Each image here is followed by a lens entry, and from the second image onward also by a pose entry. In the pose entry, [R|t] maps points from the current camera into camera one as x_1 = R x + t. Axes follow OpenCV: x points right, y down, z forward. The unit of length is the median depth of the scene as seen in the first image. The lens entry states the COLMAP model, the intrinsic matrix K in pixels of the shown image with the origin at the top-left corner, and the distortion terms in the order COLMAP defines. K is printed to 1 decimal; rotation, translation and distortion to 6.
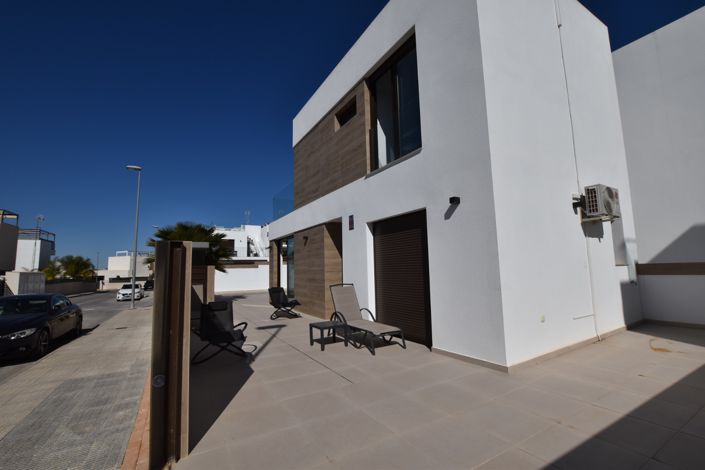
lens RADIAL K [[307.4, 0, 352.5], [0, 307.4, 235.0], [0, 0, 1]] dist [-0.001055, -0.000118]
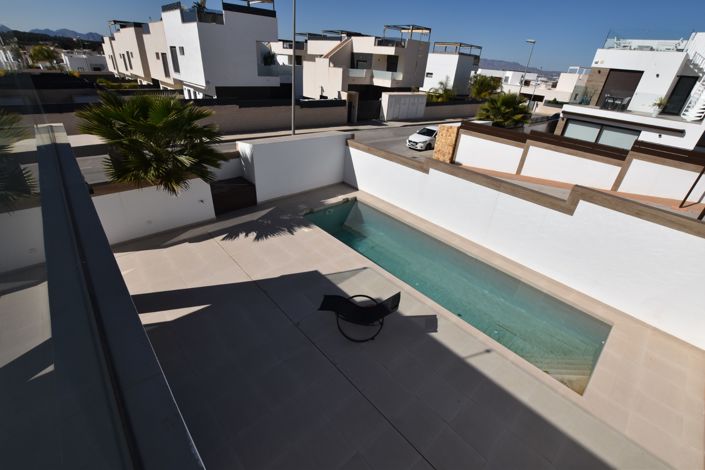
lens RADIAL K [[307.4, 0, 352.5], [0, 307.4, 235.0], [0, 0, 1]] dist [-0.001055, -0.000118]
pose [[0.211408, 0.522097, -0.826269, 0.063171], [0.021169, 0.842732, 0.537916, -0.039174], [0.977169, -0.131211, 0.167108, 0.441891]]
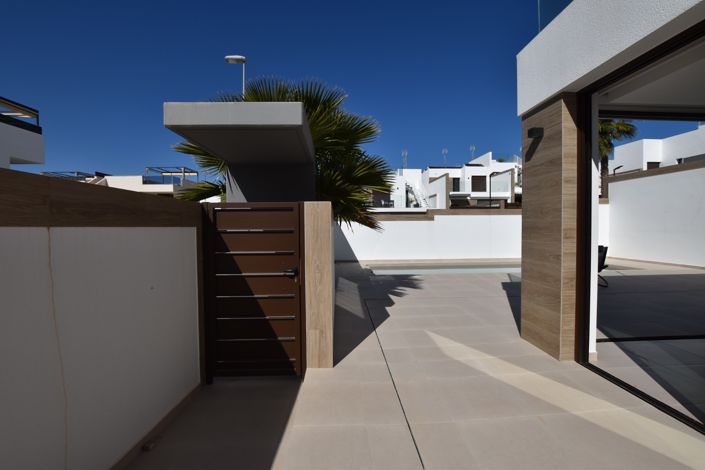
lens RADIAL K [[307.4, 0, 352.5], [0, 307.4, 235.0], [0, 0, 1]] dist [-0.001055, -0.000118]
pose [[0.881612, 0.033970, -0.470752, -0.089620], [0.034135, 0.990205, 0.135381, 0.027532], [0.470740, -0.135423, 0.871817, 0.239448]]
